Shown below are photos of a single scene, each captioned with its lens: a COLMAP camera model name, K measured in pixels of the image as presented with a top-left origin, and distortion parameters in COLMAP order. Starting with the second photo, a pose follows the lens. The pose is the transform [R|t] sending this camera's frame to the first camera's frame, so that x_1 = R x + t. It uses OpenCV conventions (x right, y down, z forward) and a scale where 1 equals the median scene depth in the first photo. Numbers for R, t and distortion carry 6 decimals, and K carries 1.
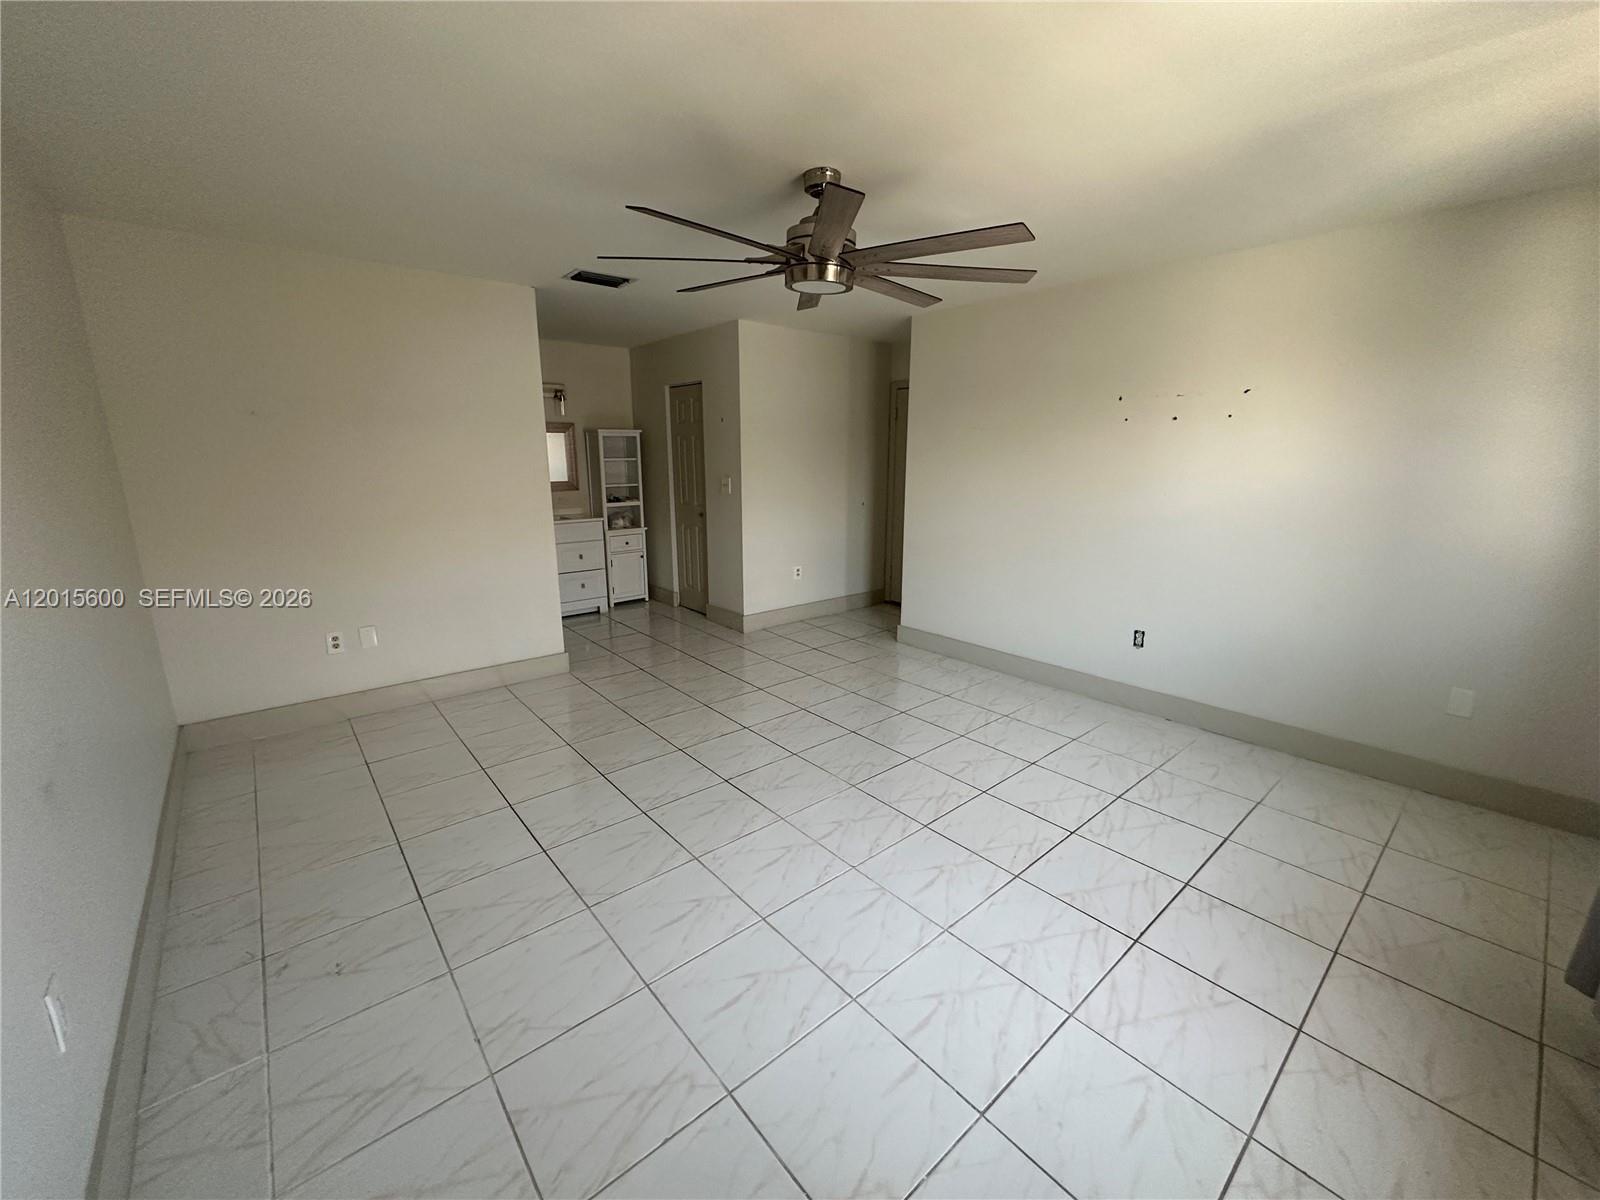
lens RADIAL K [[638.8, 0, 798.1], [0, 638.8, 598.6], [0, 0, 1]] dist [-0.003079, 0.000712]
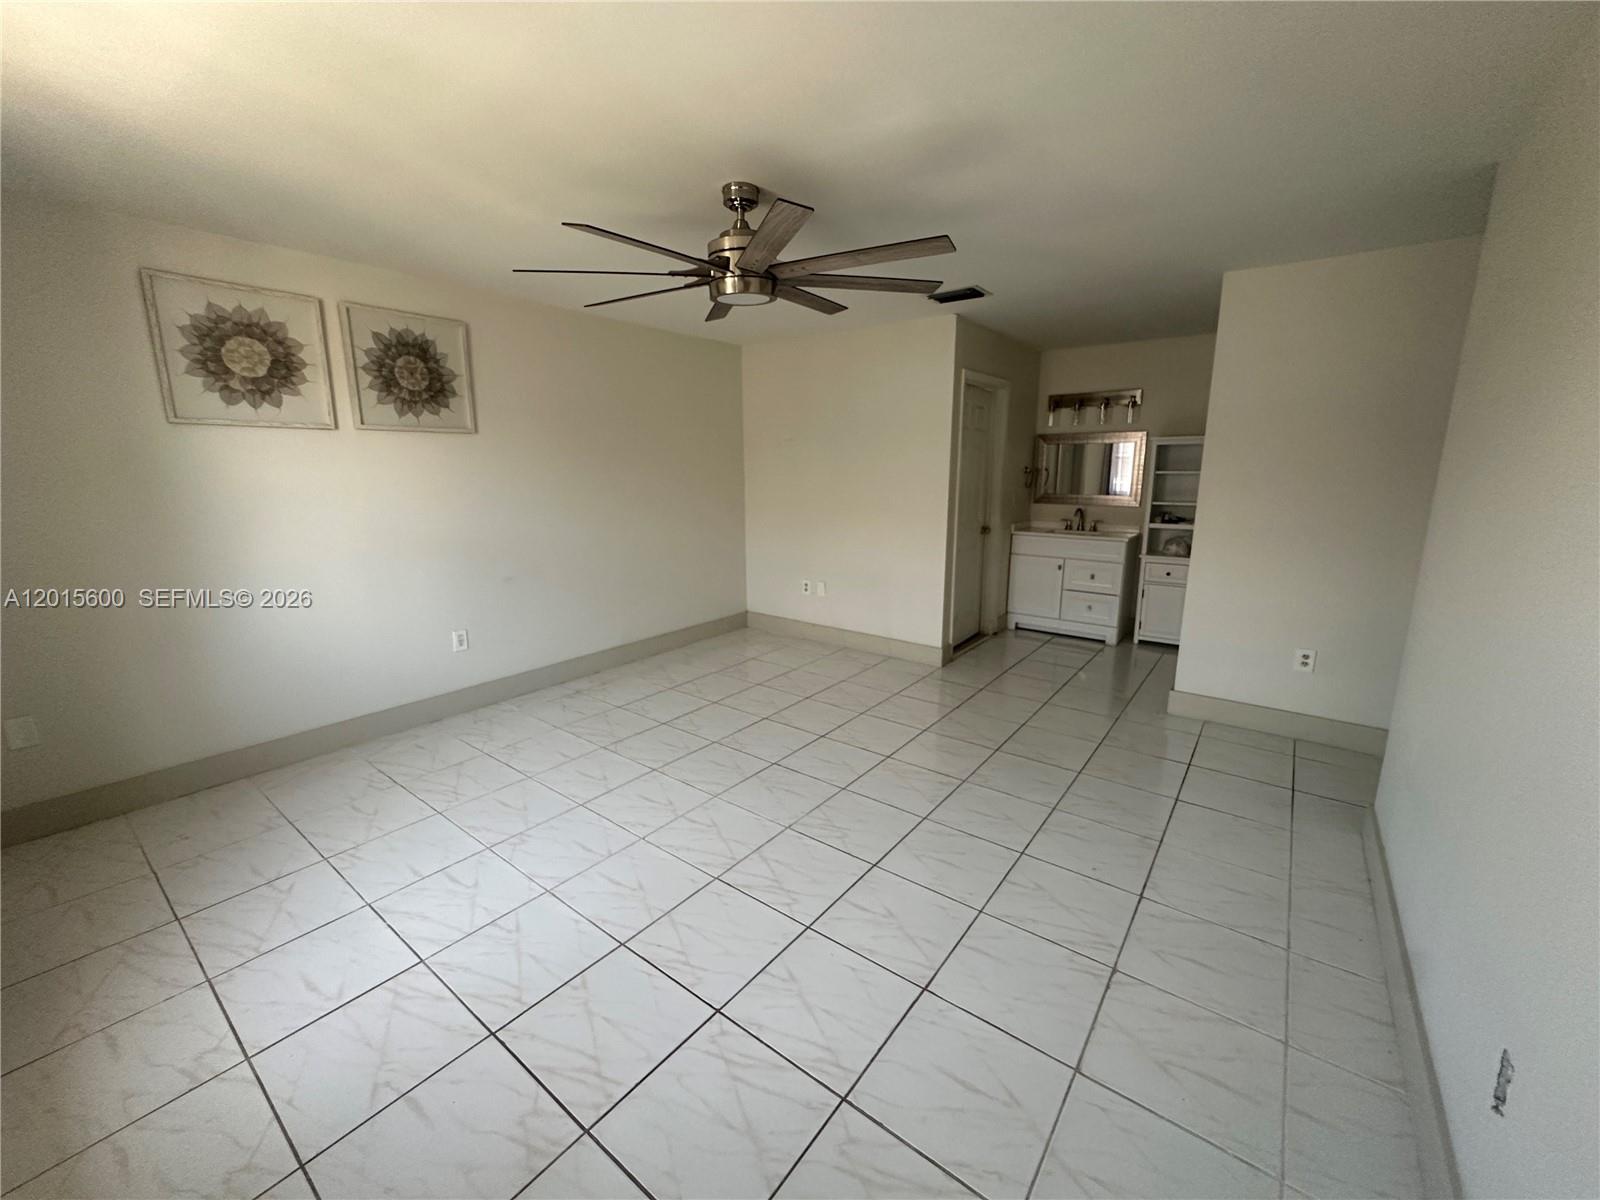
lens RADIAL K [[638.8, 0, 806.7], [0, 638.8, 603.6], [0, 0, 1]] dist [-0.003079, 0.000712]
pose [[0.214718, 0.207011, -0.954486, 1.027614], [-0.218494, 0.962692, 0.159640, -0.190405], [0.951923, 0.174272, 0.251938, 0.848798]]
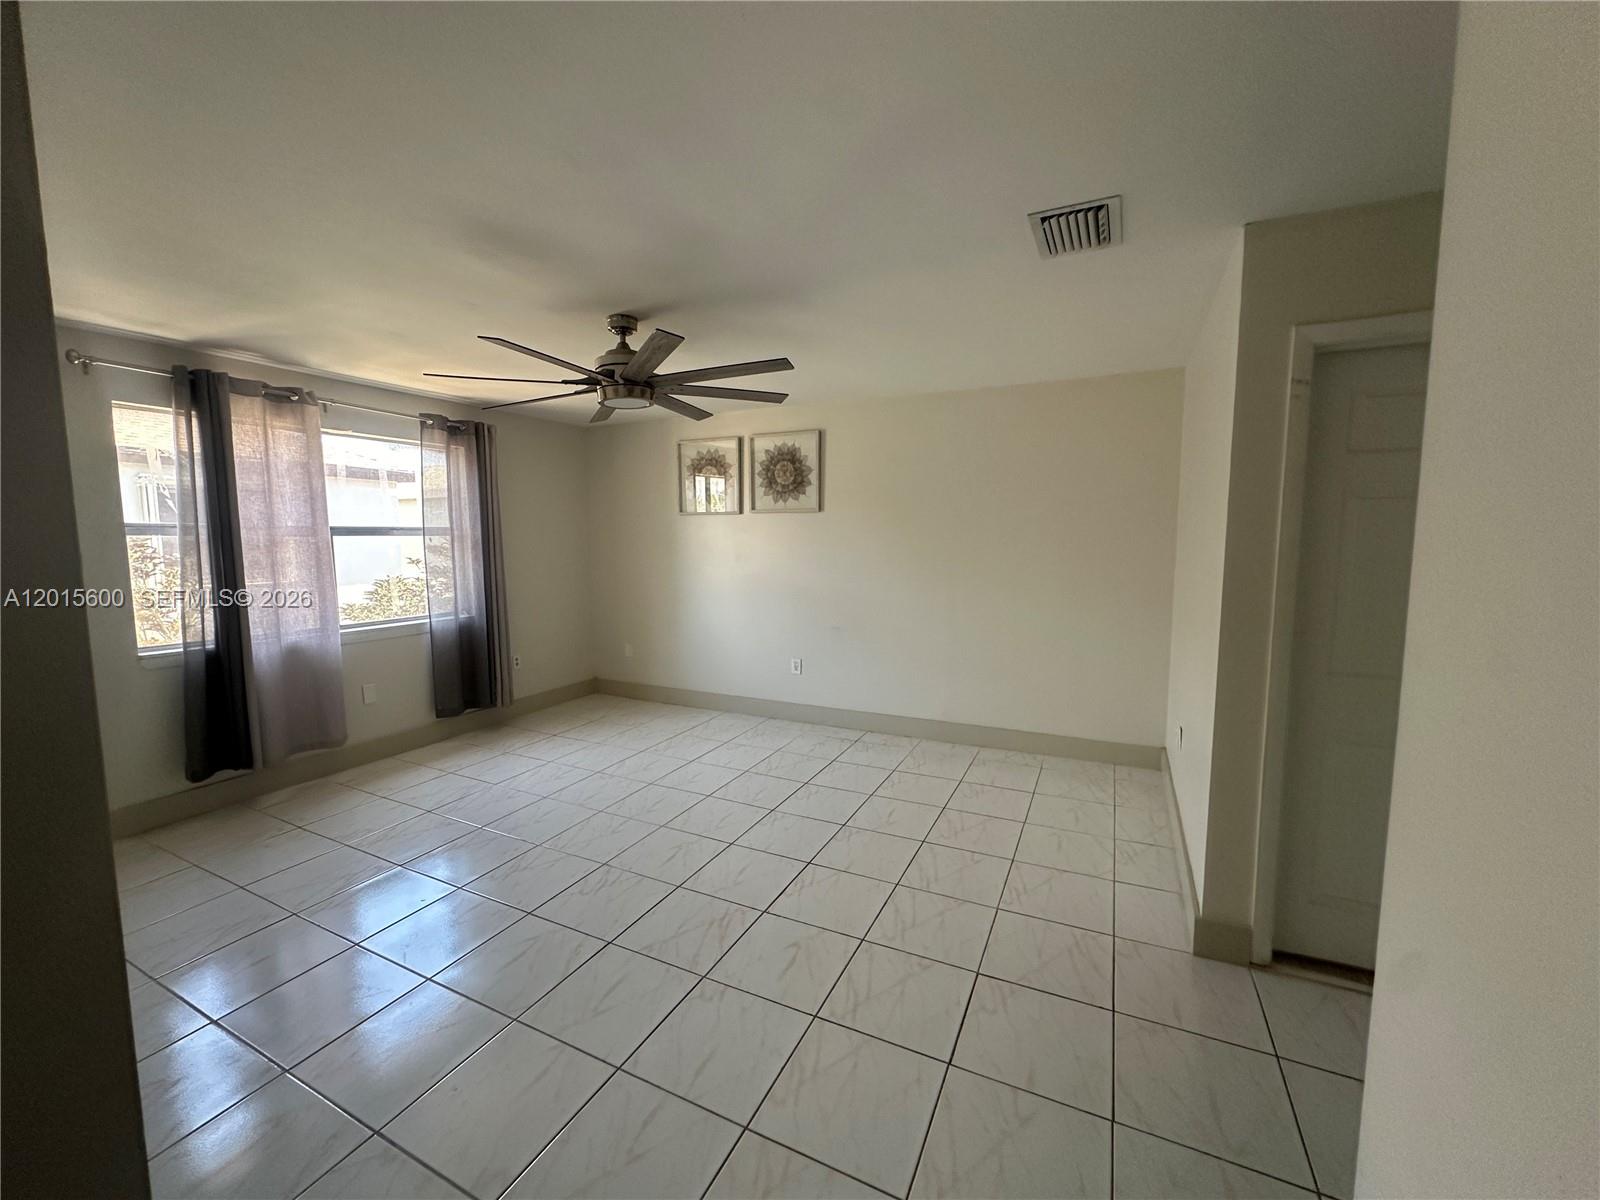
lens RADIAL K [[638.8, 0, 807.9], [0, 638.8, 597.4], [0, 0, 1]] dist [-0.003079, 0.000712]
pose [[-0.912790, 0.037892, -0.406669, 0.212728], [-0.092922, 0.950309, 0.297117, -0.480160], [0.397719, 0.308993, -0.863911, 2.108198]]
